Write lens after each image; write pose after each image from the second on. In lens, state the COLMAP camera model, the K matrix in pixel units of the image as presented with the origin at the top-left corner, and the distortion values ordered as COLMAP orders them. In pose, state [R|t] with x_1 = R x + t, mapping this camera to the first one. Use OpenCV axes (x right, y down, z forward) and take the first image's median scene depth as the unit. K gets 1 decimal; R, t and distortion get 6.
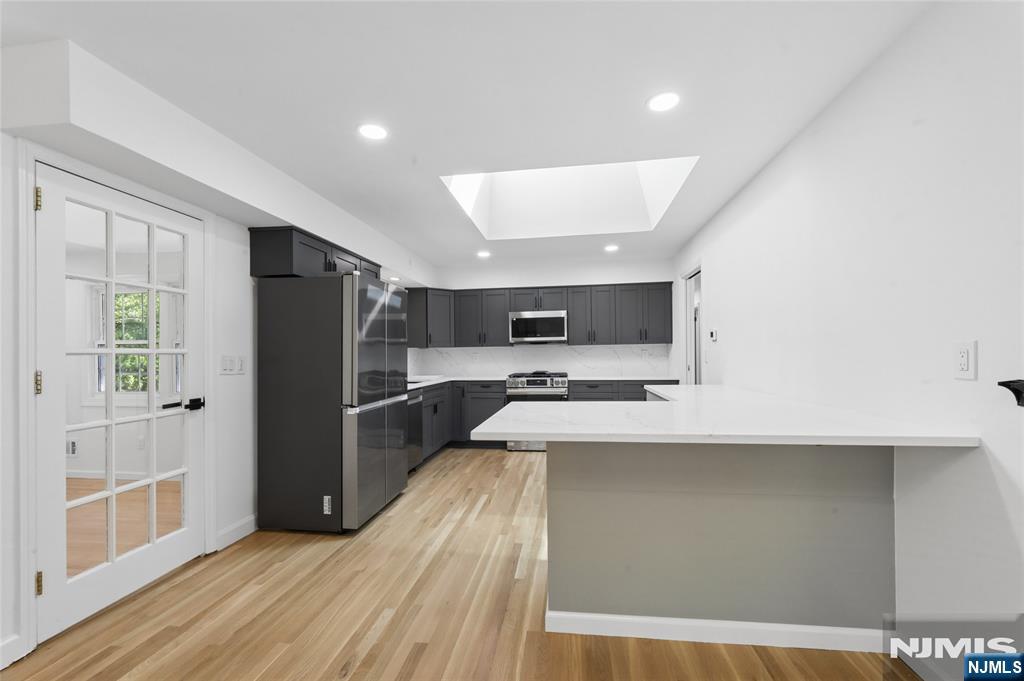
lens RADIAL K [[424.7, 0, 517.5], [0, 424.7, 354.3], [0, 0, 1]] dist [-0.000797, -0.000338]
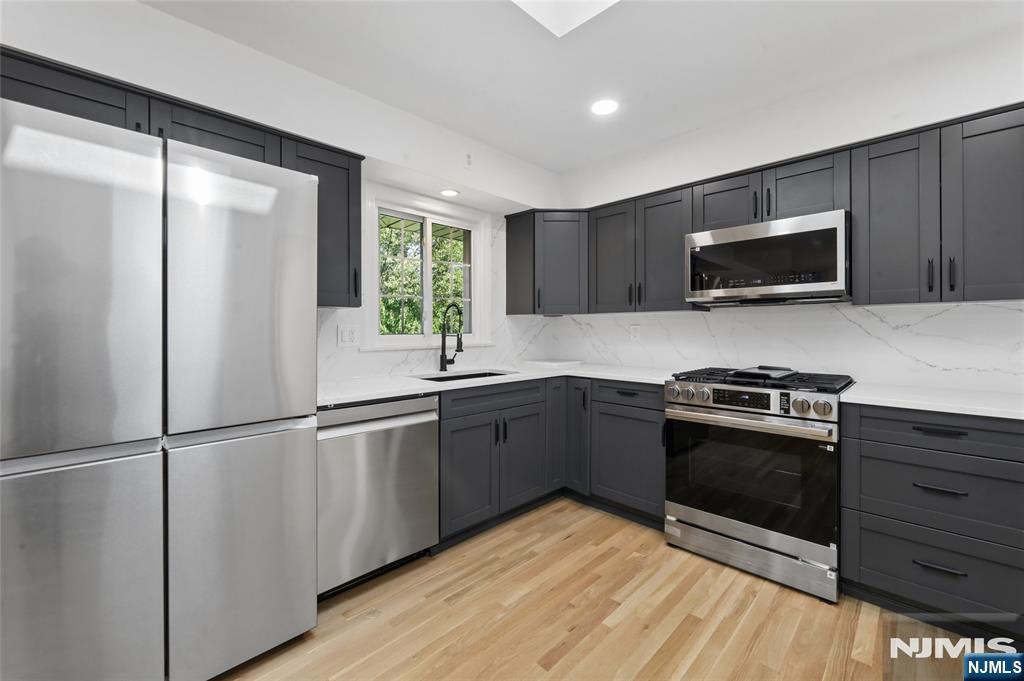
lens RADIAL K [[420.5, 0, 508.1], [0, 420.5, 329.8], [0, 0, 1]] dist [-0.000412, -0.000284]
pose [[0.790413, 0.013780, -0.612419, 0.117264], [-0.008122, 0.999895, 0.012015, -0.001117], [0.612520, -0.004522, 0.790442, 0.572803]]
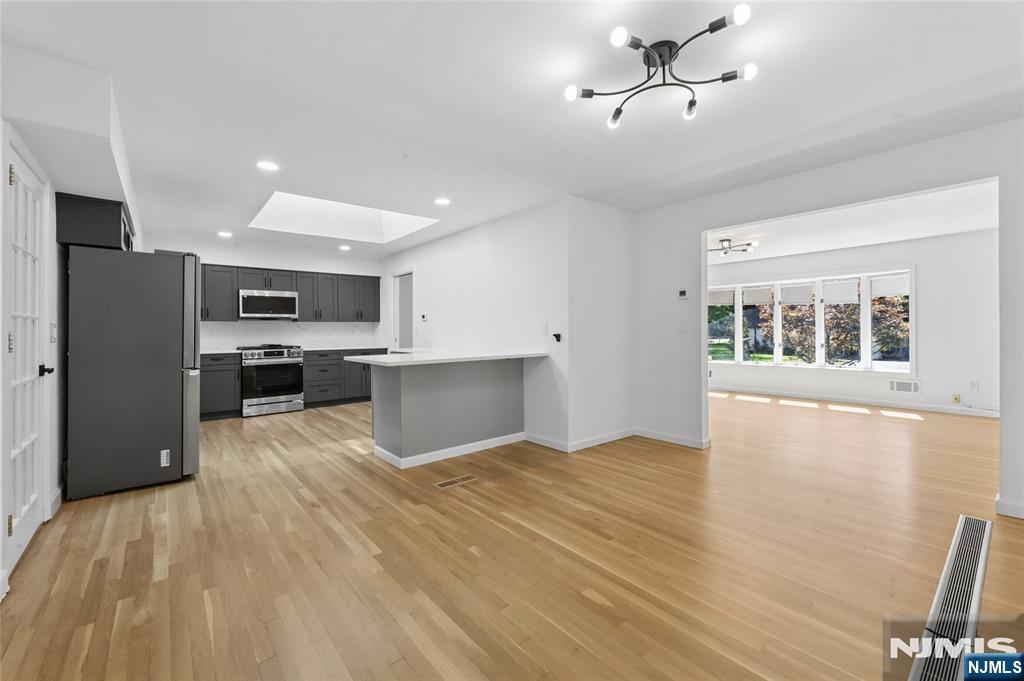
lens RADIAL K [[420.5, 0, 508.1], [0, 420.5, 329.8], [0, 0, 1]] dist [-0.000412, -0.000284]
pose [[0.682267, 0.009000, 0.731048, -0.362049], [-0.000445, 0.999929, -0.011895, 0.016210], [-0.731103, 0.007791, 0.682222, -0.236971]]
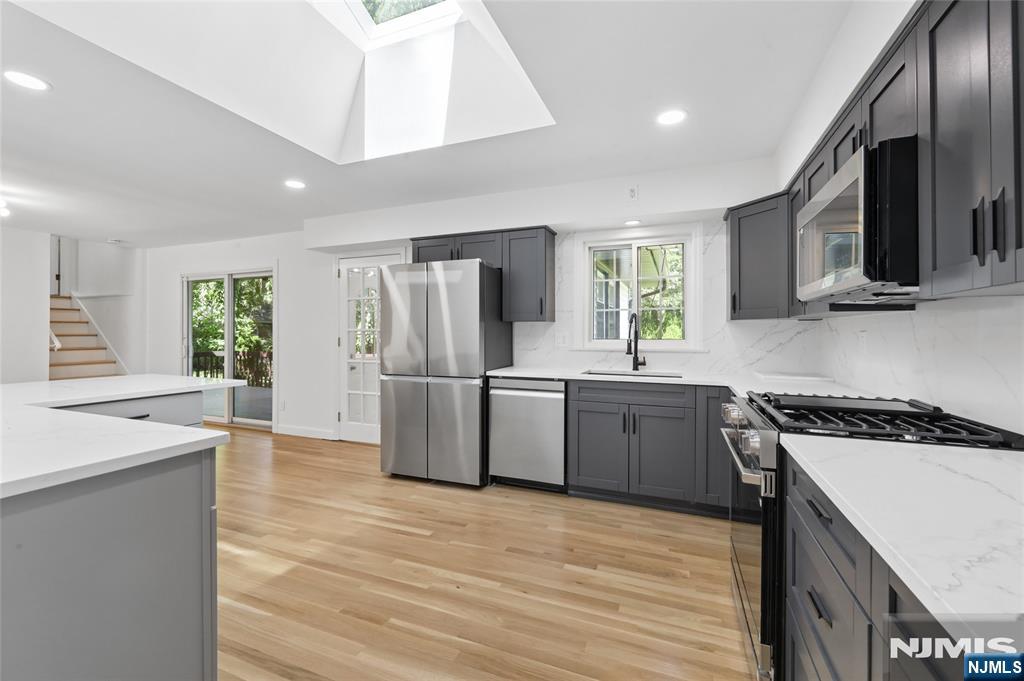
lens RADIAL K [[420.5, 0, 508.1], [0, 420.5, 329.8], [0, 0, 1]] dist [-0.000412, -0.000284]
pose [[-0.254349, 0.005493, -0.967097, 0.407790], [0.004088, 0.999981, 0.004605, -0.007570], [0.967104, -0.002782, -0.254367, 0.937804]]
